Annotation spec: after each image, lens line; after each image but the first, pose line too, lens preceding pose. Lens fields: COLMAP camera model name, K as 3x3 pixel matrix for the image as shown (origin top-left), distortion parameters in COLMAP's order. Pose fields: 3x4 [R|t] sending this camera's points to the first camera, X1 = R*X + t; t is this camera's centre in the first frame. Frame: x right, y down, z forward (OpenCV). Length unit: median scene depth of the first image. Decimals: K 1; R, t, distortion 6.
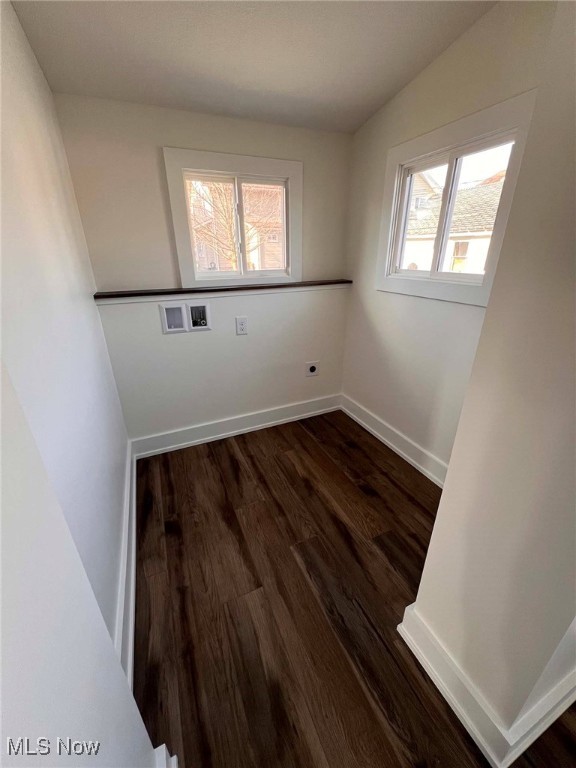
lens RADIAL K [[305.8, 0, 285.6], [0, 305.8, 384.2], [0, 0, 1]] dist [-0.002523, 0.000186]
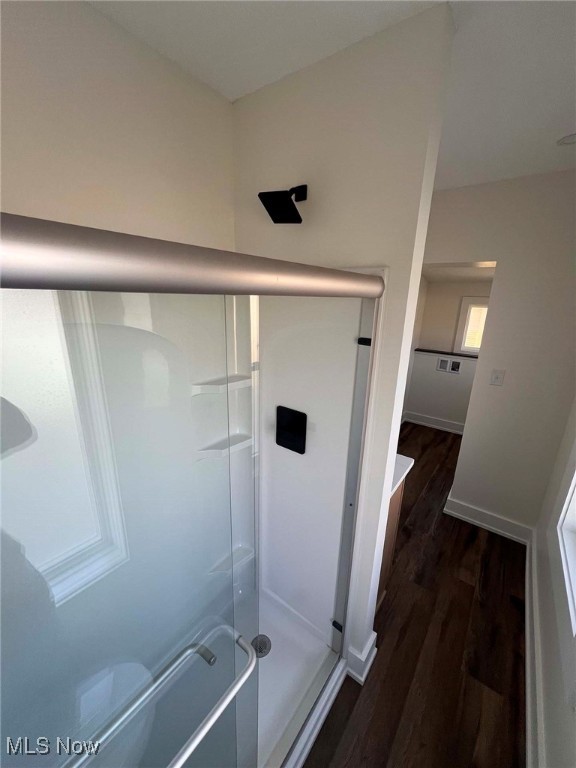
lens RADIAL K [[305.8, 0, 286.3], [0, 305.8, 385.1], [0, 0, 1]] dist [-0.002523, 0.000186]
pose [[0.485791, 0.263498, -0.833412, 0.951467], [-0.378838, 0.922742, 0.070918, 0.191972], [0.787711, 0.281276, 0.548083, -1.048984]]
